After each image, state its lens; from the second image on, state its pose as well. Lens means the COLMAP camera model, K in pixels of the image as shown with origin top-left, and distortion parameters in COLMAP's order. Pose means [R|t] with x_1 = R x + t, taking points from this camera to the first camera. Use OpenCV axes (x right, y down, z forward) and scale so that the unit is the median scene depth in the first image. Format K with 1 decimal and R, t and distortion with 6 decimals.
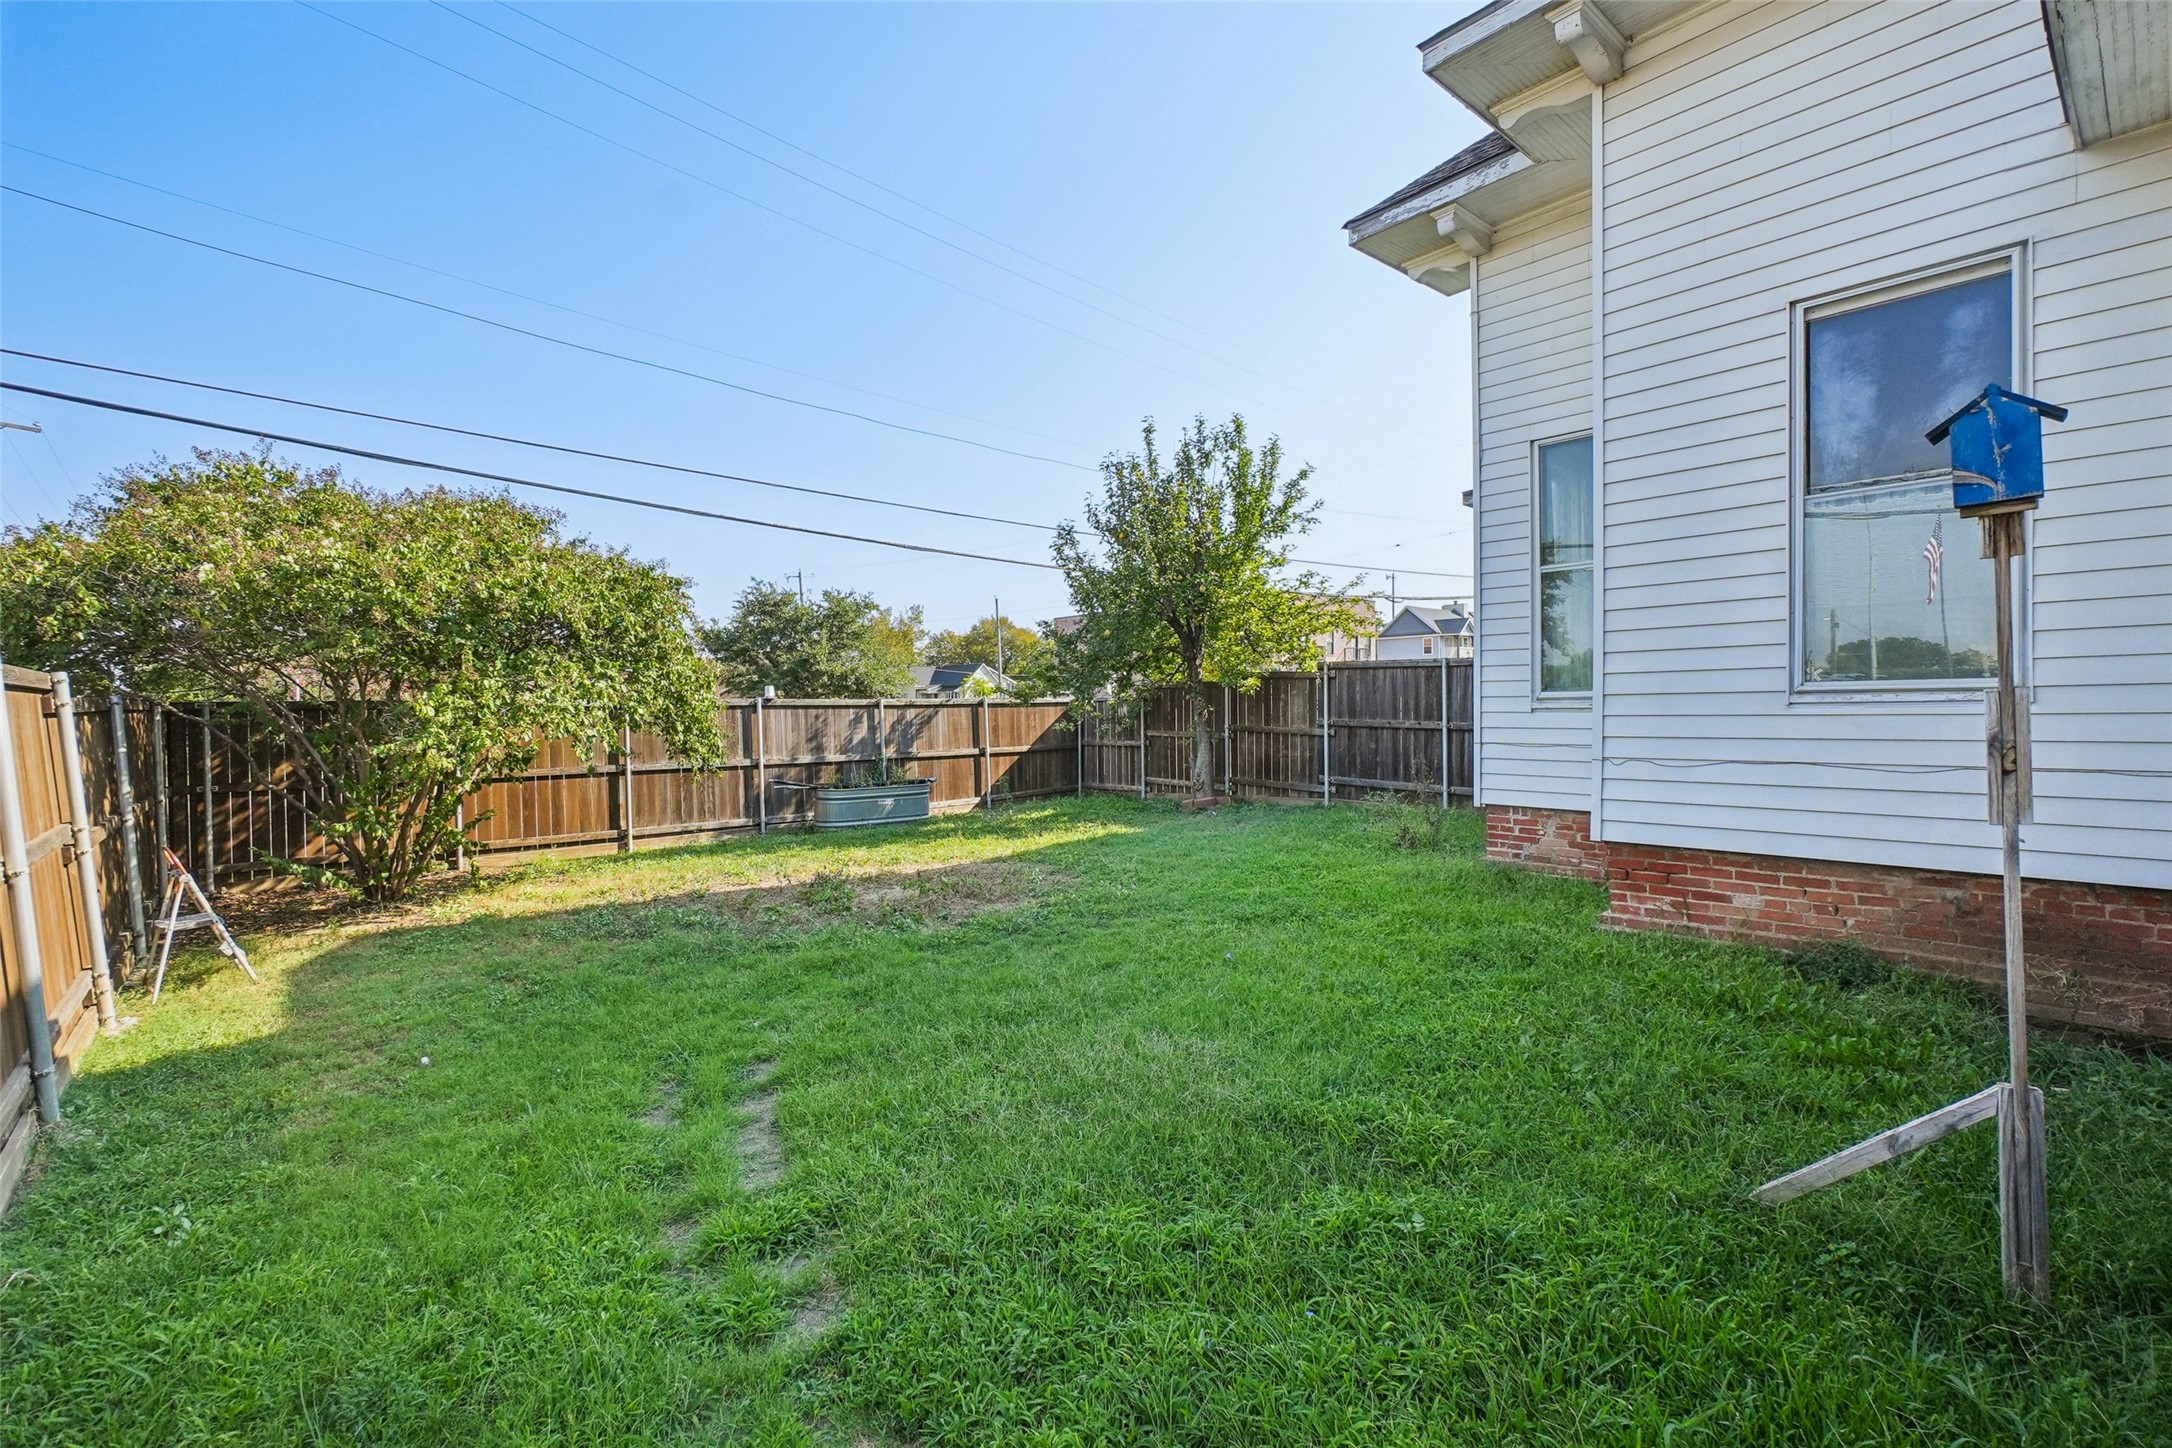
lens RADIAL K [[961.6, 0, 1087.9], [0, 961.6, 716.7], [0, 0, 1]] dist [-0.004764, 0.001502]
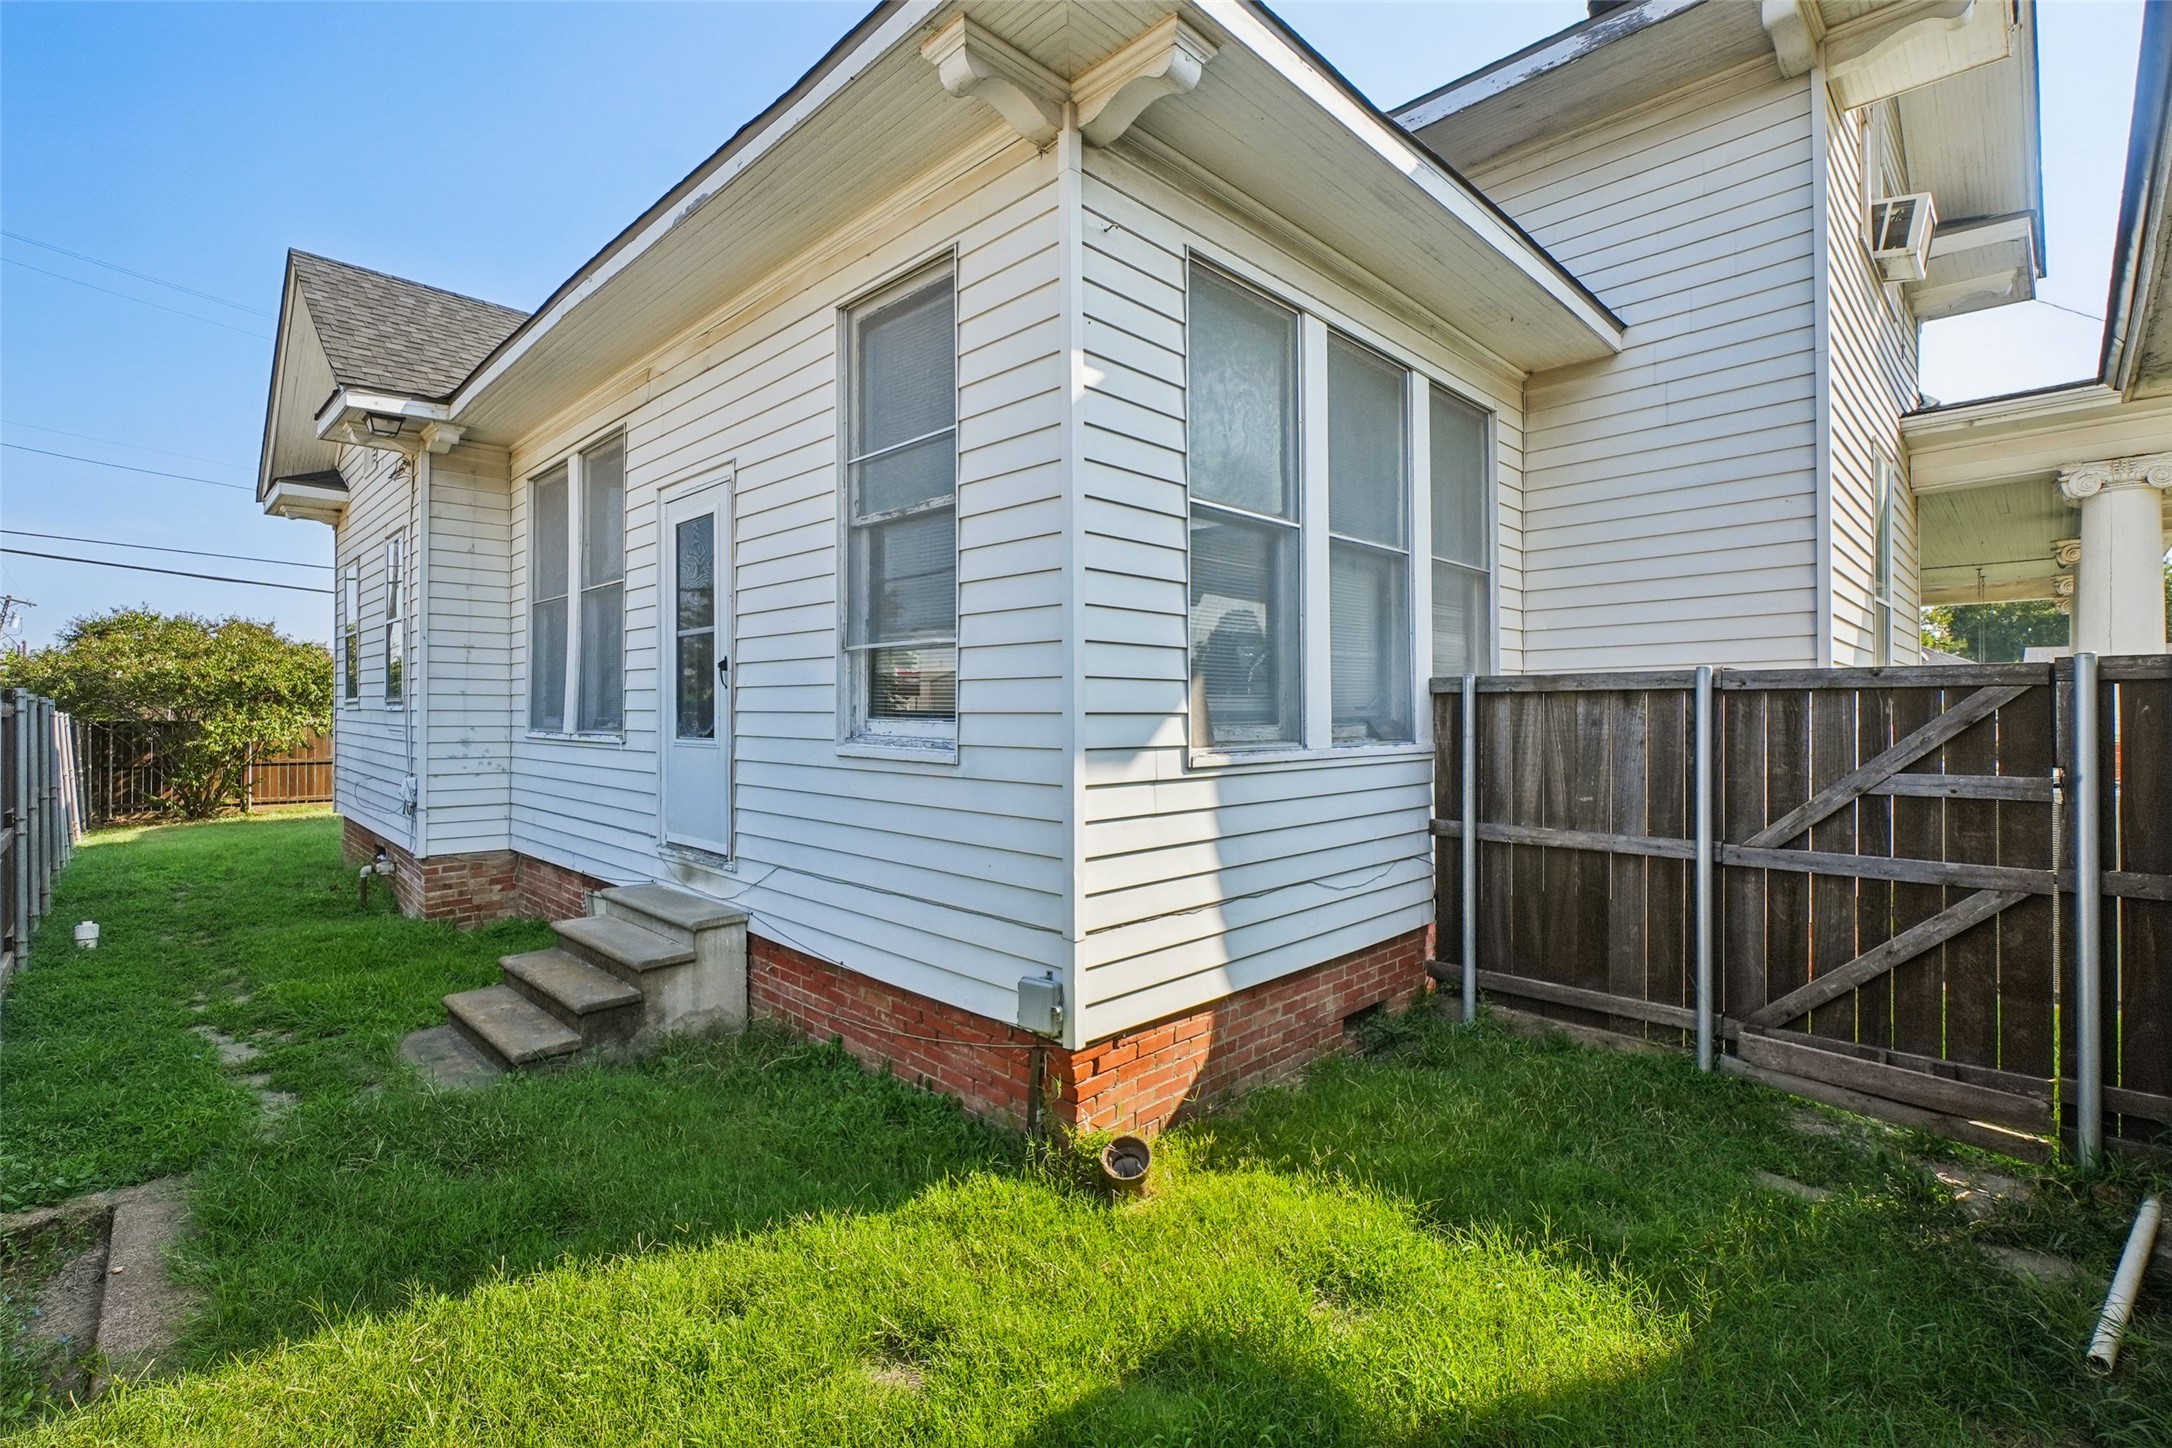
lens RADIAL K [[961.6, 0, 1083.7], [0, 961.6, 723.3], [0, 0, 1]] dist [-0.004764, 0.001502]
pose [[0.997606, 0.012764, 0.067970, 1.189485], [-0.011684, 0.999800, -0.016257, -0.002536], [-0.068164, 0.015424, 0.997555, -1.388401]]
